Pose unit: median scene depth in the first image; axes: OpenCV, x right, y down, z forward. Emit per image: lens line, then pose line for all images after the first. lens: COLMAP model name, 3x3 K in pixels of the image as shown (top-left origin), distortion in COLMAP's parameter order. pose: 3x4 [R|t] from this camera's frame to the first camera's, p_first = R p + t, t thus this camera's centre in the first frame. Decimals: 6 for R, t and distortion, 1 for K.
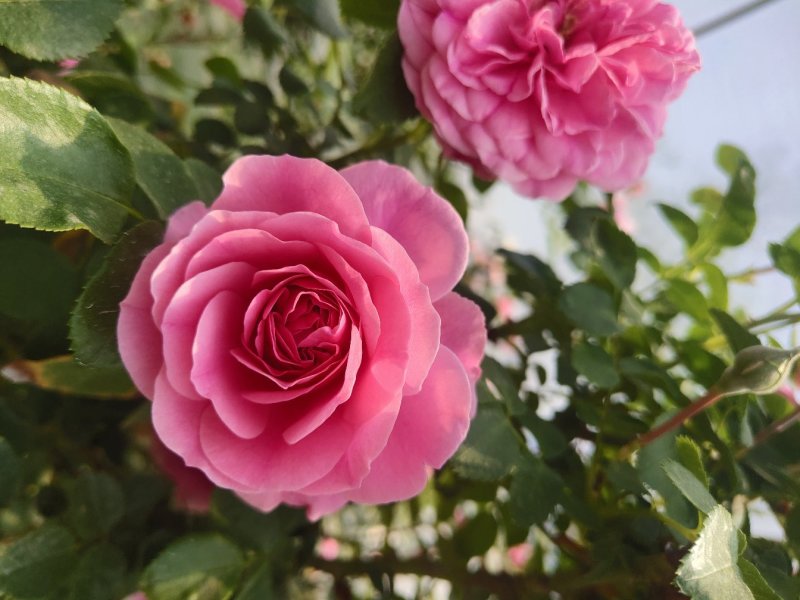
lens RADIAL K [[526.0, 0, 398.0], [0, 526.0, 298.1], [0, 0, 1]] dist [-0.062975, -0.005335]
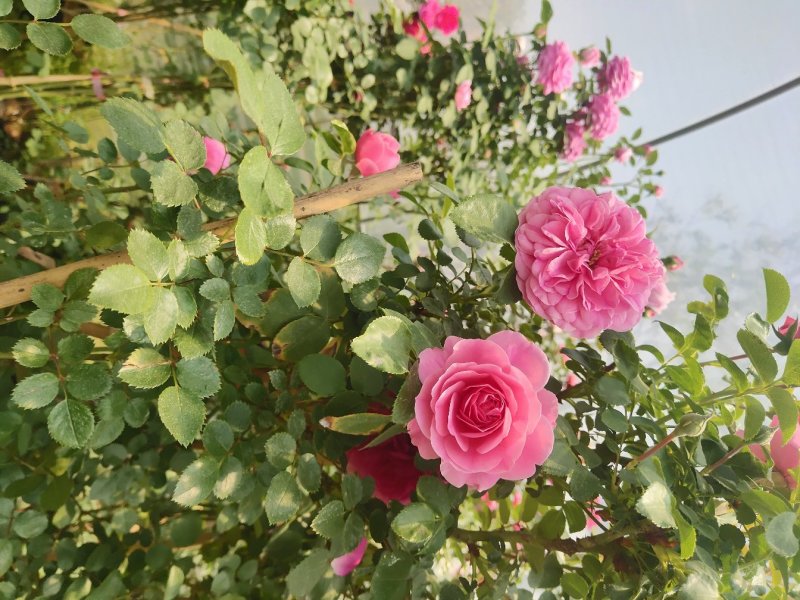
lens RADIAL K [[526.0, 0, 399.7], [0, 526.0, 301.8], [0, 0, 1]] dist [-0.062975, -0.005335]
pose [[0.994063, -0.010332, -0.108311, -0.246595], [0.003164, 0.997805, -0.066140, -0.224030], [0.108757, 0.065404, 0.991914, -1.241982]]
